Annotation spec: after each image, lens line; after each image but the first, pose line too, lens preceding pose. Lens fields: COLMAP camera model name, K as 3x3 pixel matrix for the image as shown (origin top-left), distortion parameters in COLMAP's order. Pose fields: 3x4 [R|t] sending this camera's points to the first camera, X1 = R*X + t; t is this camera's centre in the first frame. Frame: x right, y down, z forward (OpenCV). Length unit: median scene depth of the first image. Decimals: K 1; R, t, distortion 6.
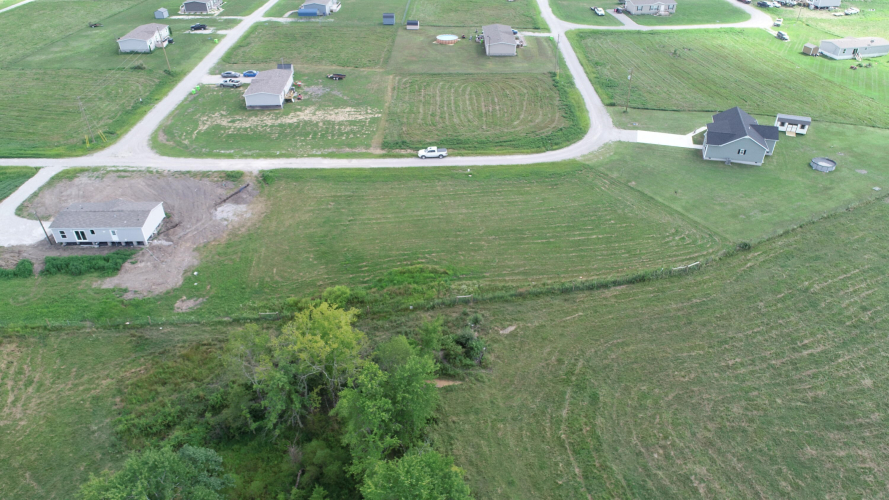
lens RADIAL K [[598.4, 0, 446.0], [0, 598.4, 249.0], [0, 0, 1]] dist [0.001370, 0.002436]
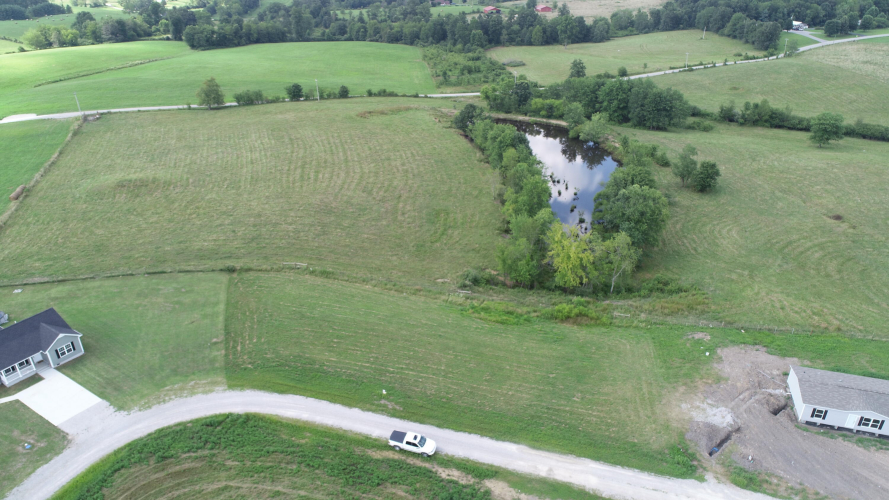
lens RADIAL K [[598.4, 0, 446.0], [0, 598.4, 249.0], [0, 0, 1]] dist [0.001370, 0.002436]
pose [[-0.952468, -0.127739, 0.276563, -0.201152], [0.179311, 0.498840, 0.847942, -0.783435], [-0.246276, 0.857229, -0.452224, 1.124524]]
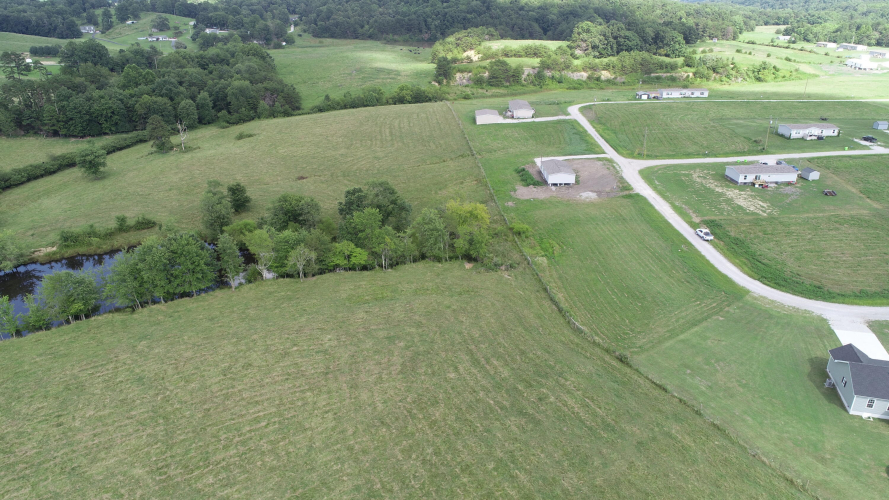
lens RADIAL K [[598.4, 0, 446.0], [0, 598.4, 249.0], [0, 0, 1]] dist [0.001370, 0.002436]
pose [[0.005178, 0.409911, -0.912111, 1.079572], [-0.555106, 0.759859, 0.338336, -0.260168], [0.831763, 0.504566, 0.231479, 0.332935]]
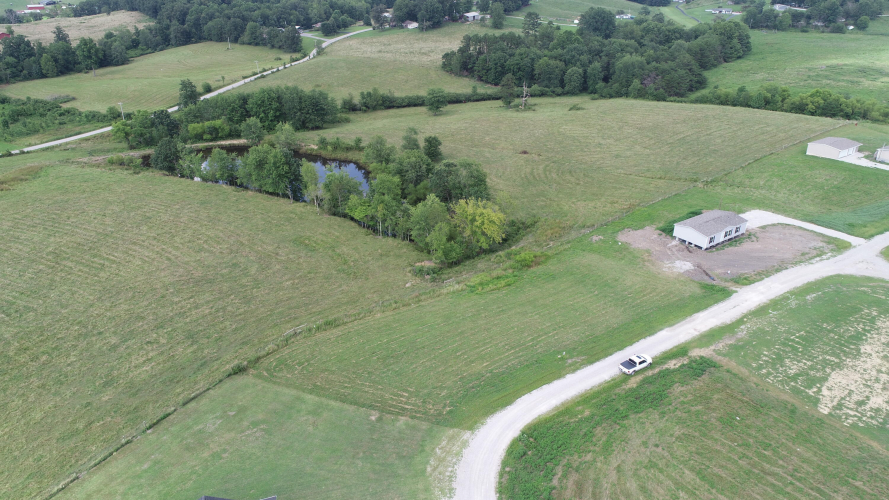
lens RADIAL K [[598.4, 0, 446.0], [0, 598.4, 249.0], [0, 0, 1]] dist [0.001370, 0.002436]
pose [[-0.836677, 0.246964, -0.488856, 0.510310], [-0.299572, 0.540864, 0.785954, -0.762784], [0.458507, 0.804037, -0.378545, 1.084538]]
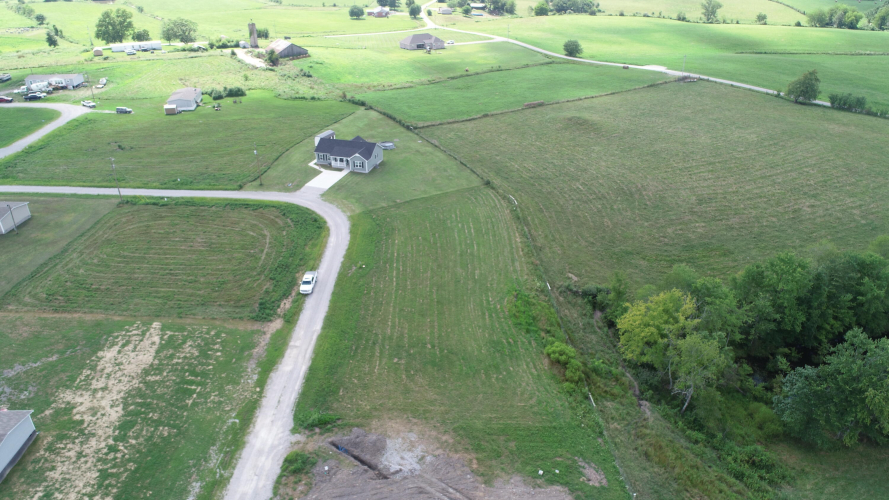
lens RADIAL K [[598.8, 0, 440.0], [0, 598.8, 250.6], [0, 0, 1]] dist [-0.000686, -0.000002]
pose [[0.028384, -0.465344, 0.884675, -0.764847], [0.562698, 0.738924, 0.370625, -0.413330], [-0.826175, 0.487285, 0.282822, 0.598506]]
